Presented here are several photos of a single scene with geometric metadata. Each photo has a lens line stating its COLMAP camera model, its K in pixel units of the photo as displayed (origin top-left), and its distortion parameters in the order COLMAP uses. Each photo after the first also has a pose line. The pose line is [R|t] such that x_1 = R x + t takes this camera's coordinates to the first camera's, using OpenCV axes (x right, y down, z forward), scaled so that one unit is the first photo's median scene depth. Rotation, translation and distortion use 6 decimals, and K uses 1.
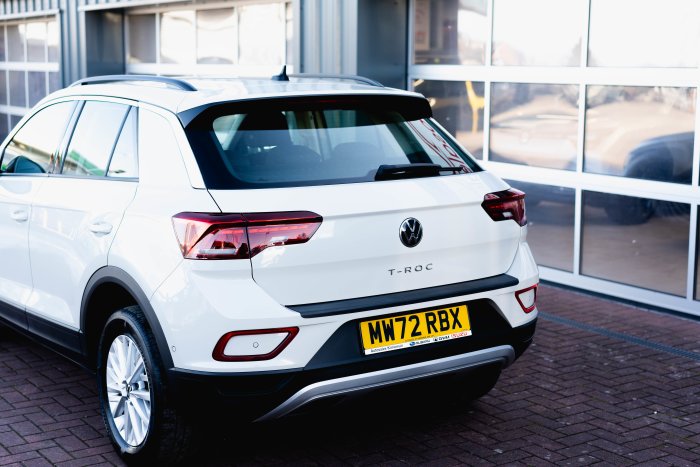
lens RADIAL K [[1109.5, 0, 350.0], [0, 1109.5, 233.5], [0, 0, 1]] dist [0.013696, 0.059720]
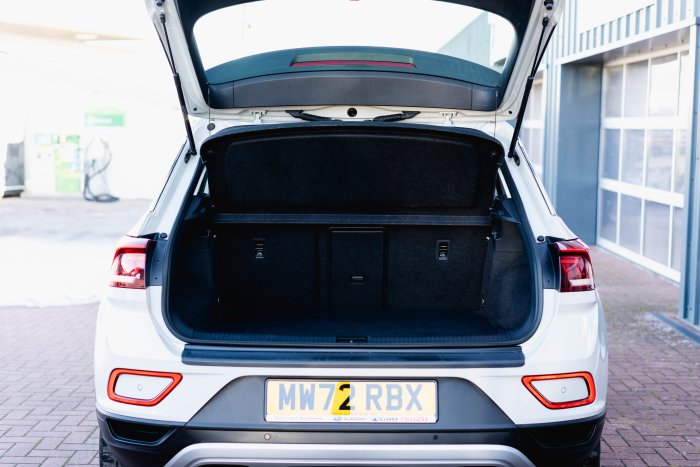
lens RADIAL K [[1109.5, 0, 350.0], [0, 1109.5, 233.5], [0, 0, 1]] dist [0.013696, 0.059720]
pose [[0.827777, 0.064804, -0.557302, 0.501858], [-0.099623, 0.994500, -0.032331, -0.008951], [0.552141, 0.082283, 0.829680, 0.324905]]
